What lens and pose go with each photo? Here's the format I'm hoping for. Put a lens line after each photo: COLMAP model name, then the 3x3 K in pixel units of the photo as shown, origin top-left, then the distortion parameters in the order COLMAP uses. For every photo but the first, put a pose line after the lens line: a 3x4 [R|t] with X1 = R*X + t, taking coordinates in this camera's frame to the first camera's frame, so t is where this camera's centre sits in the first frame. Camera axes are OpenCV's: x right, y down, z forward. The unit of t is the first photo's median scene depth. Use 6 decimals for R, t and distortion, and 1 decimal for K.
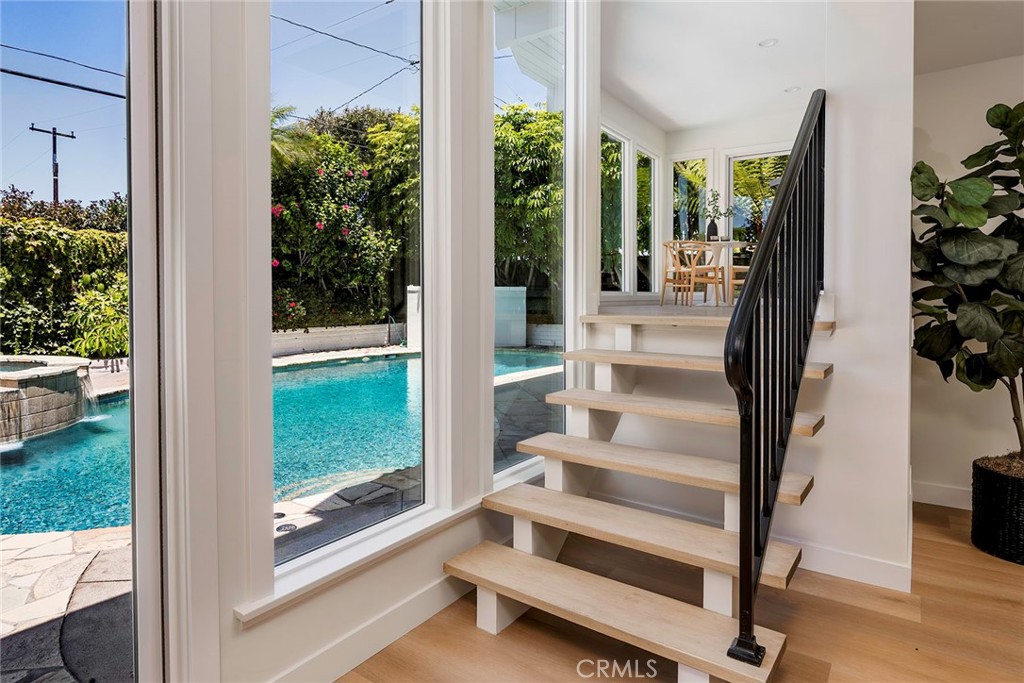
lens RADIAL K [[568.4, 0, 509.6], [0, 568.4, 307.4], [0, 0, 1]] dist [-0.023582, -0.000366]
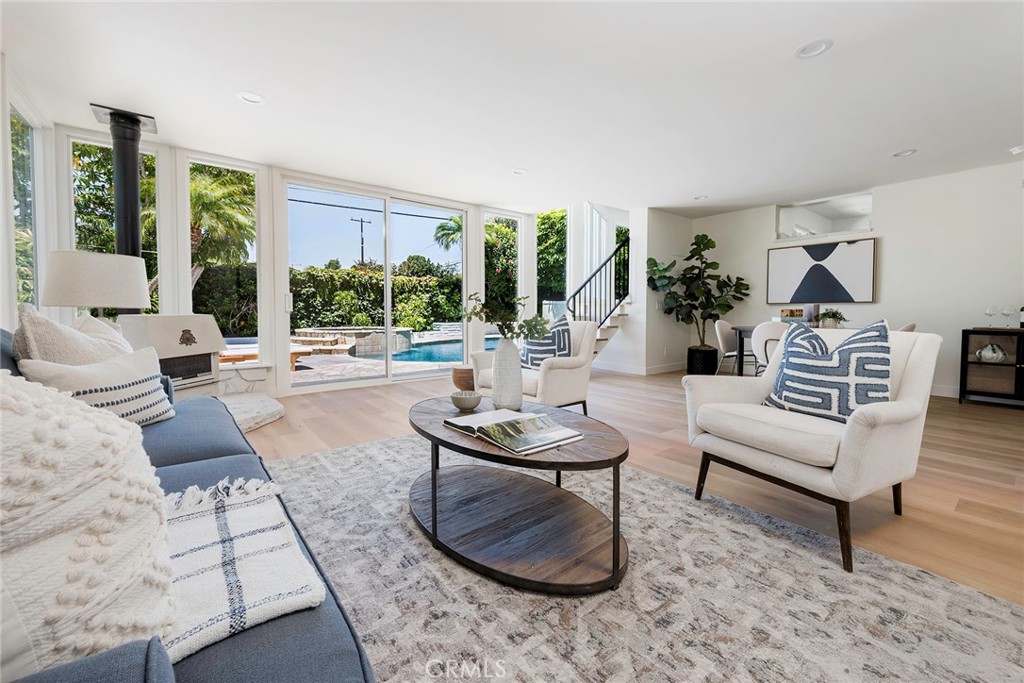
lens RADIAL K [[411.1, 0, 515.9], [0, 411.1, 322.1], [0, 0, 1]] dist [0.000385, 0.000091]
pose [[0.958900, 0.005020, -0.283699, 0.138346], [-0.004105, 0.999984, 0.003820, 0.031227], [0.283714, -0.002498, 0.958906, -0.376113]]
